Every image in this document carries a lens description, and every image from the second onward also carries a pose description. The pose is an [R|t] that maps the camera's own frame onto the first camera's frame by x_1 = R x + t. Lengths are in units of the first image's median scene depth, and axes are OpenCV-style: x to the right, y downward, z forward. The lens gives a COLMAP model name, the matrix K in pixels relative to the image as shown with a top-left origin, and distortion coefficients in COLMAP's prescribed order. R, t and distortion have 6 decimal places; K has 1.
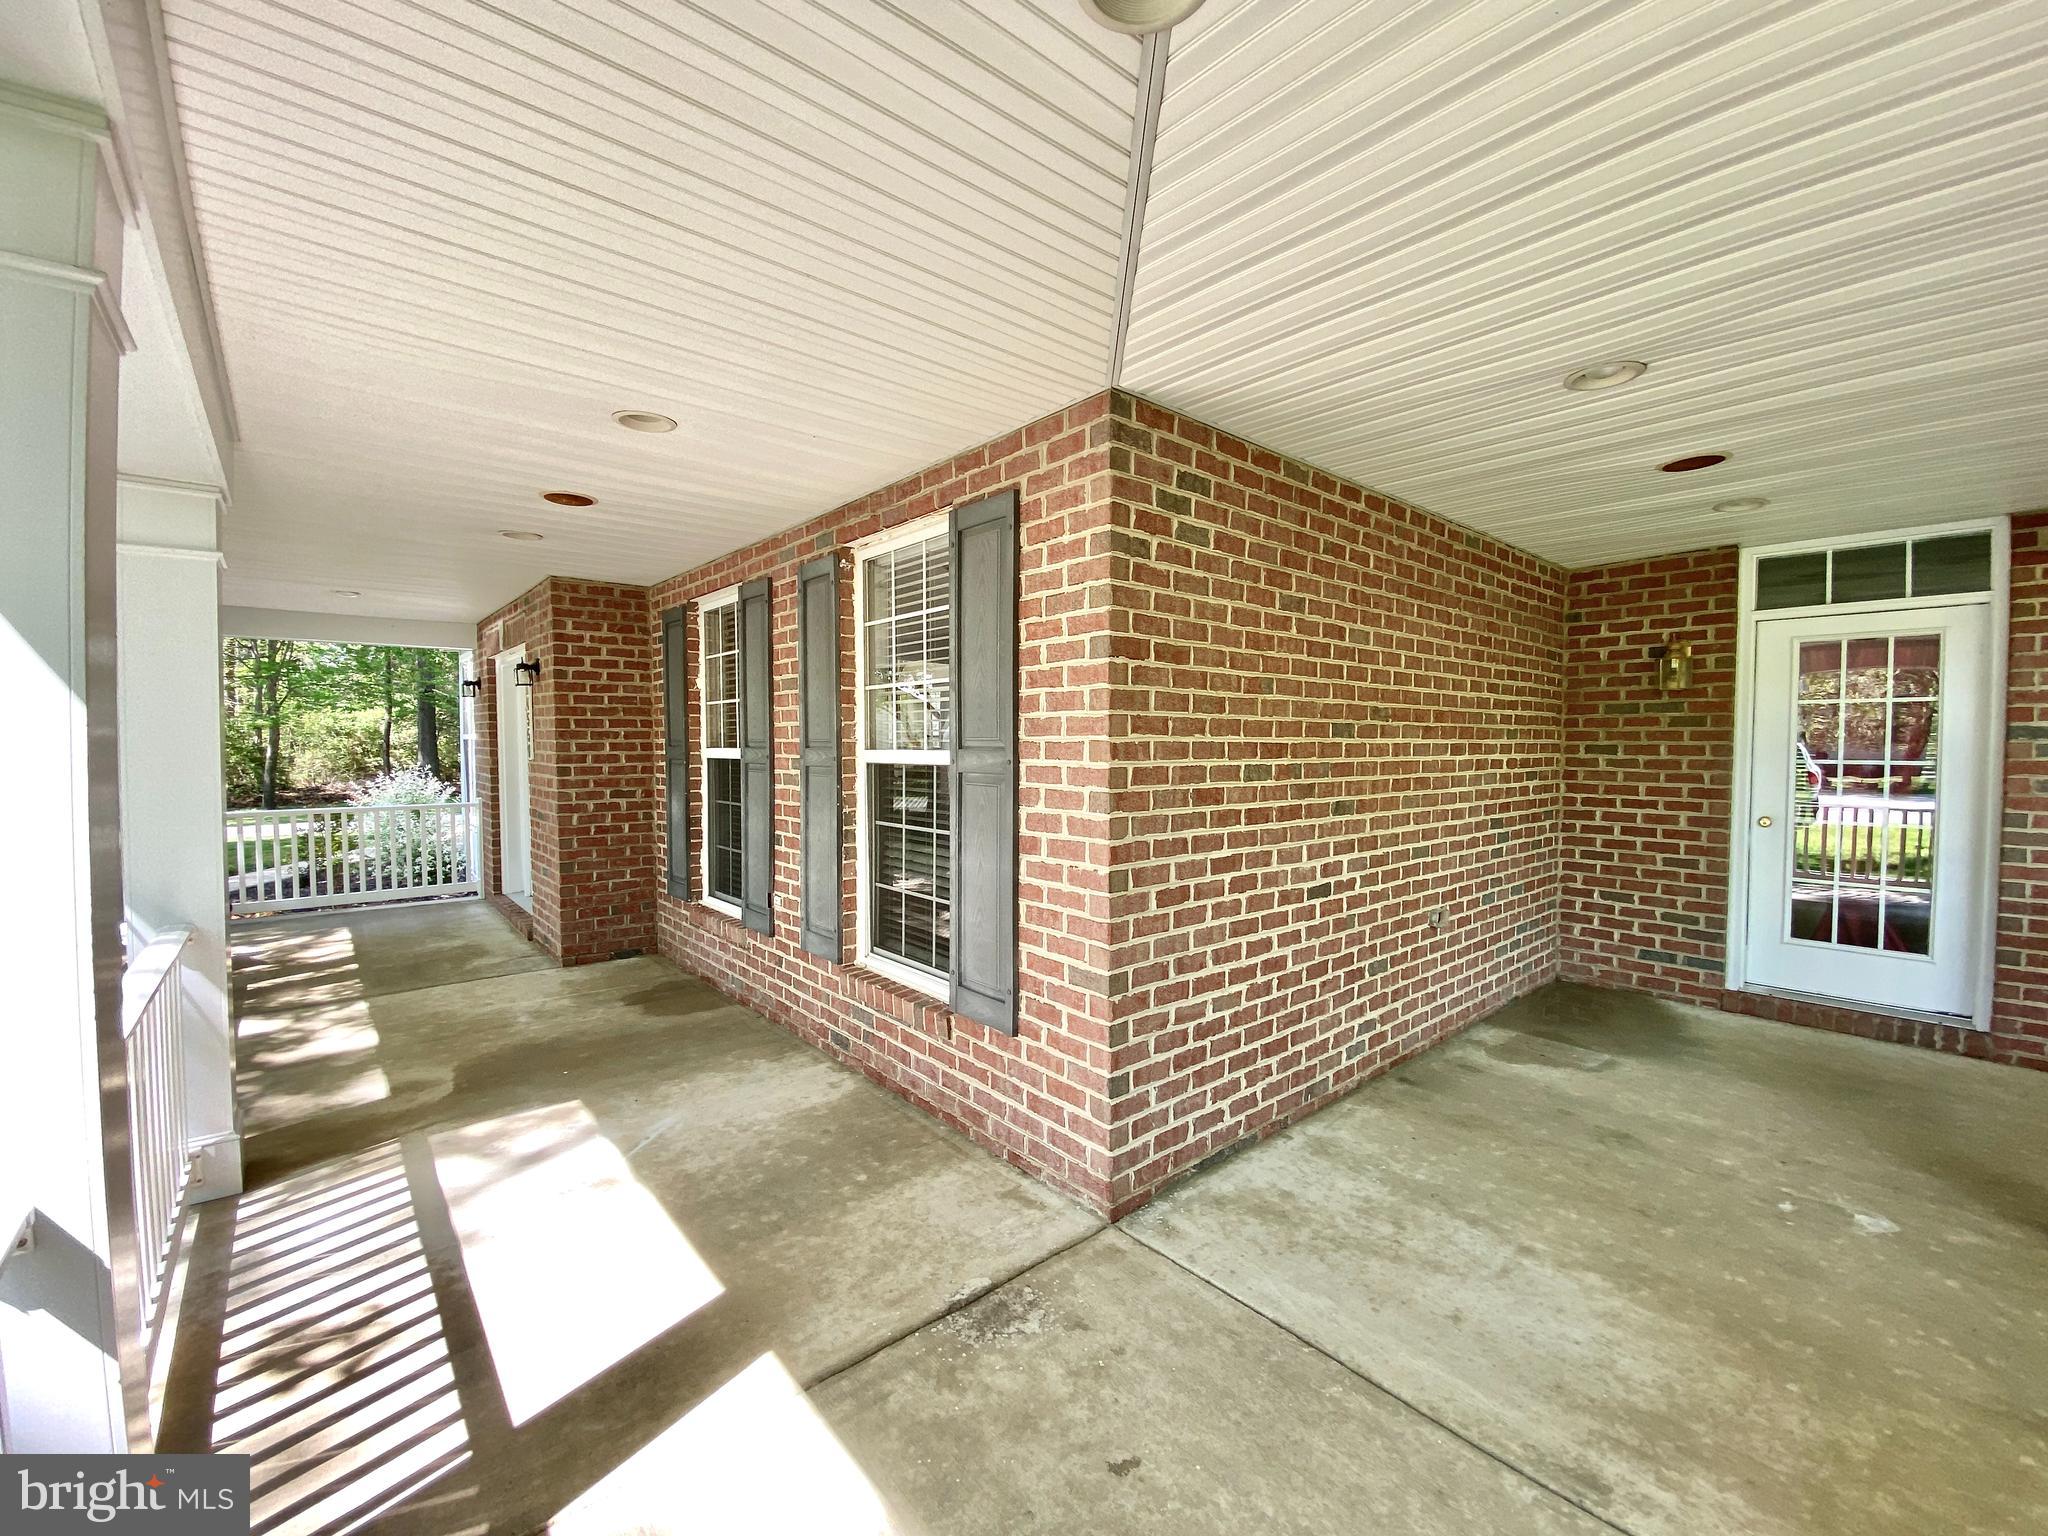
lens RADIAL K [[836.2, 0, 983.4], [0, 836.2, 758.8], [0, 0, 1]] dist [0.007086, -0.003868]
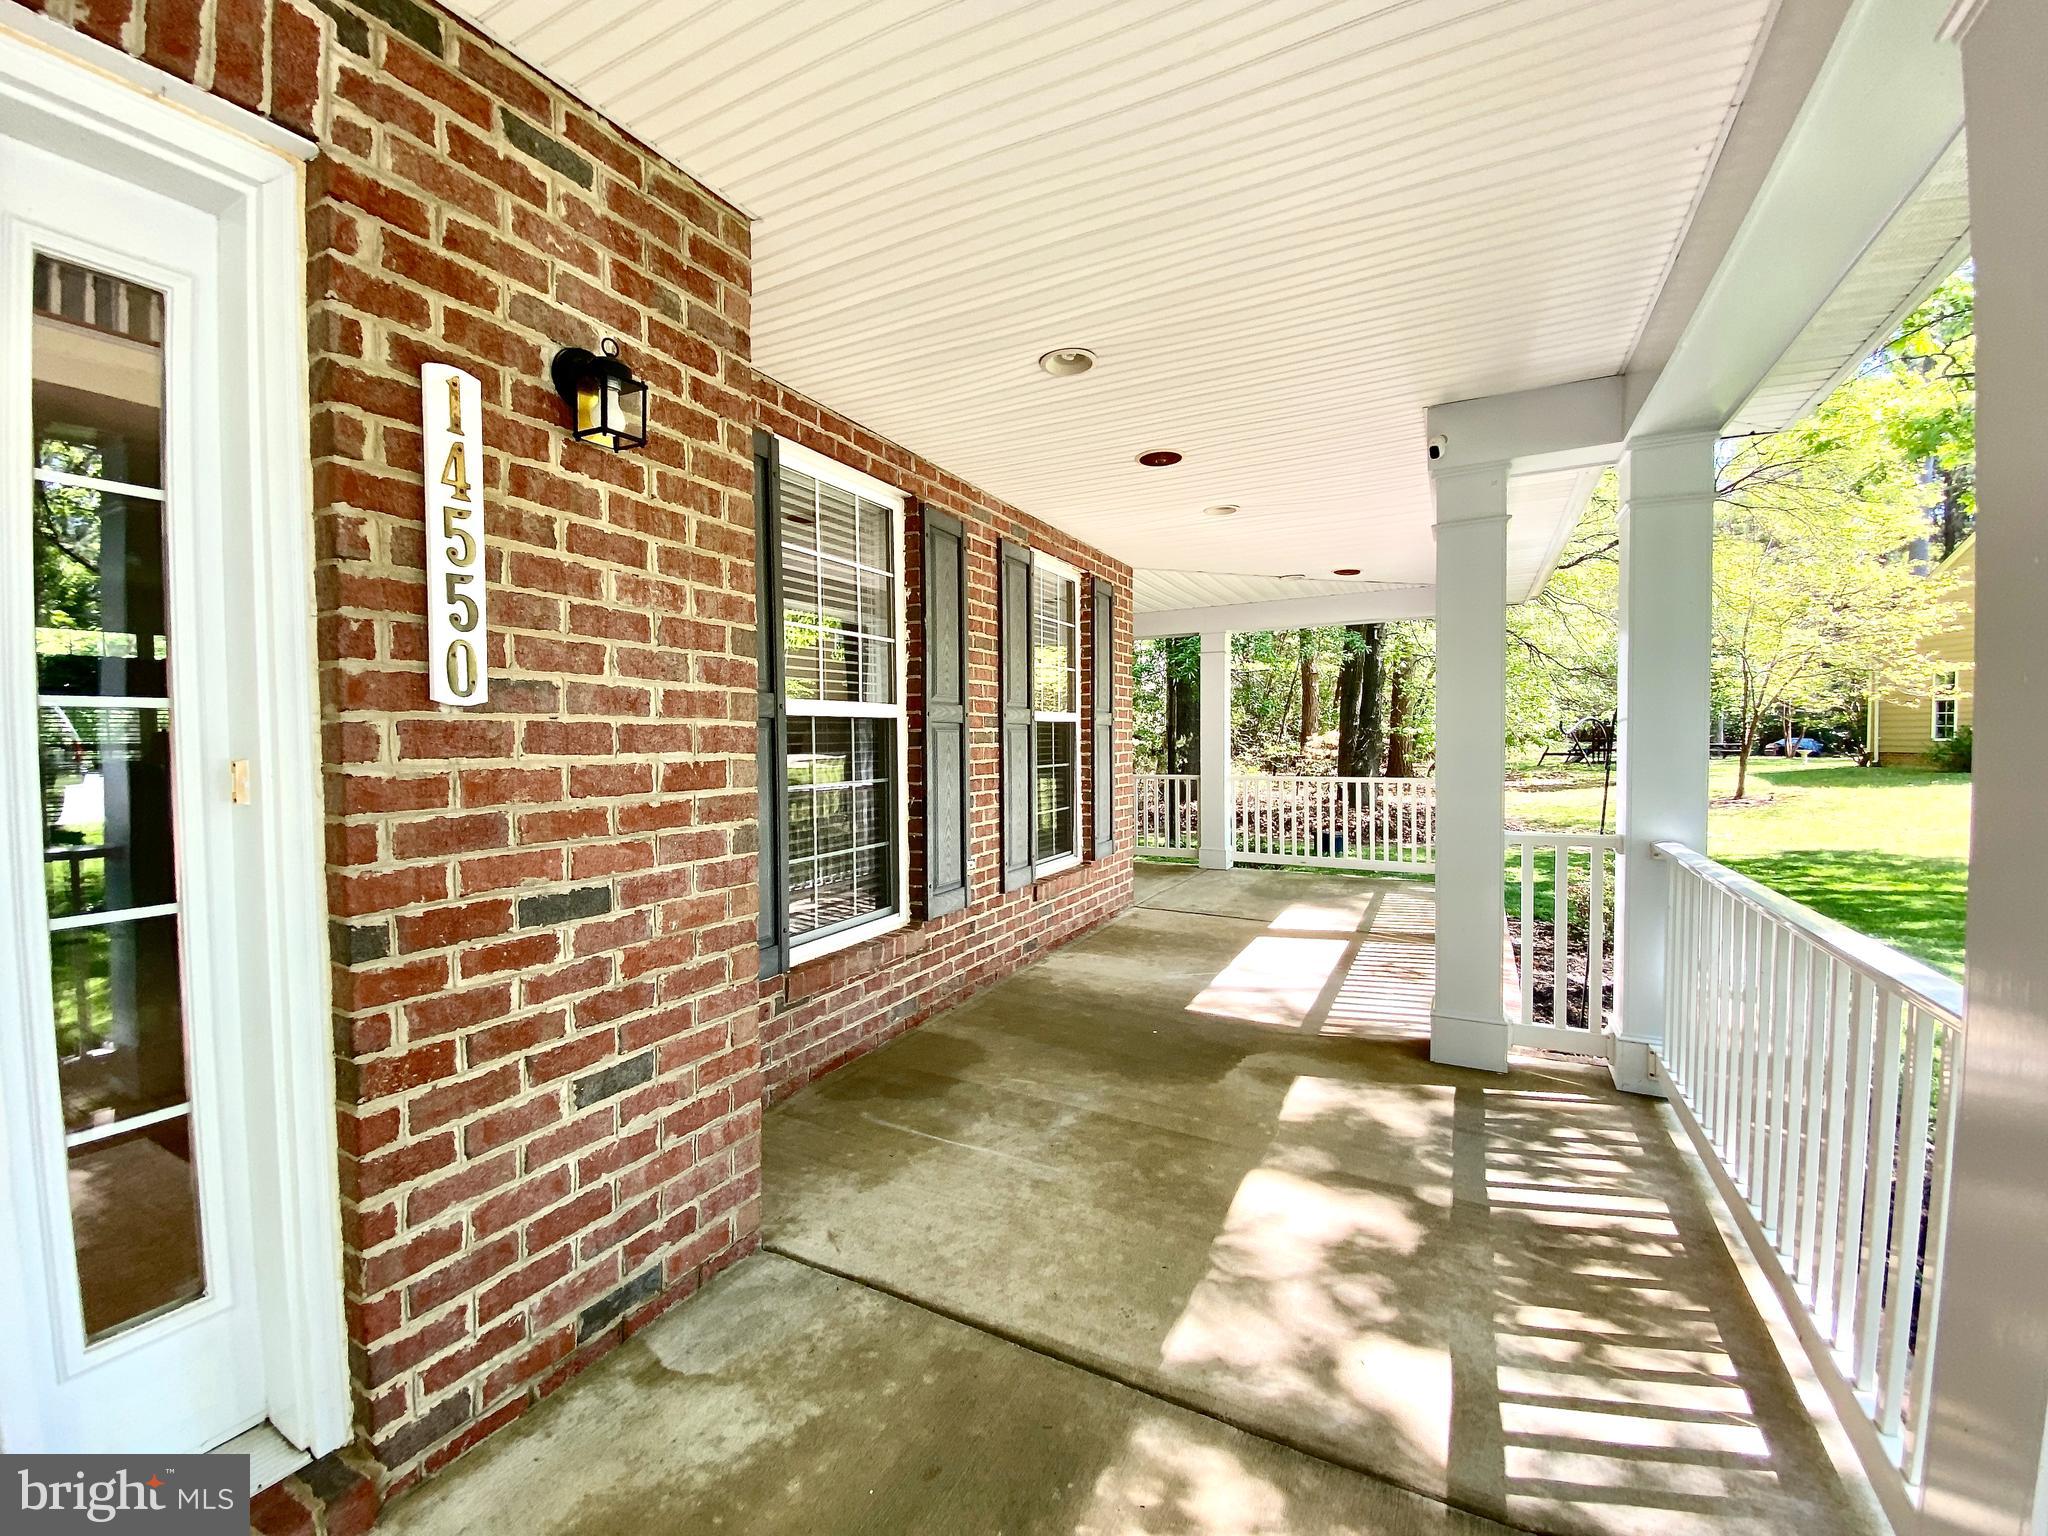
lens RADIAL K [[836.2, 0, 1030.7], [0, 836.2, 784.9], [0, 0, 1]] dist [0.007086, -0.003868]
pose [[-0.403447, -0.041439, 0.914064, -1.184121], [0.037107, 0.997411, 0.061595, 0.021835], [-0.914250, 0.058768, -0.400865, 1.356266]]
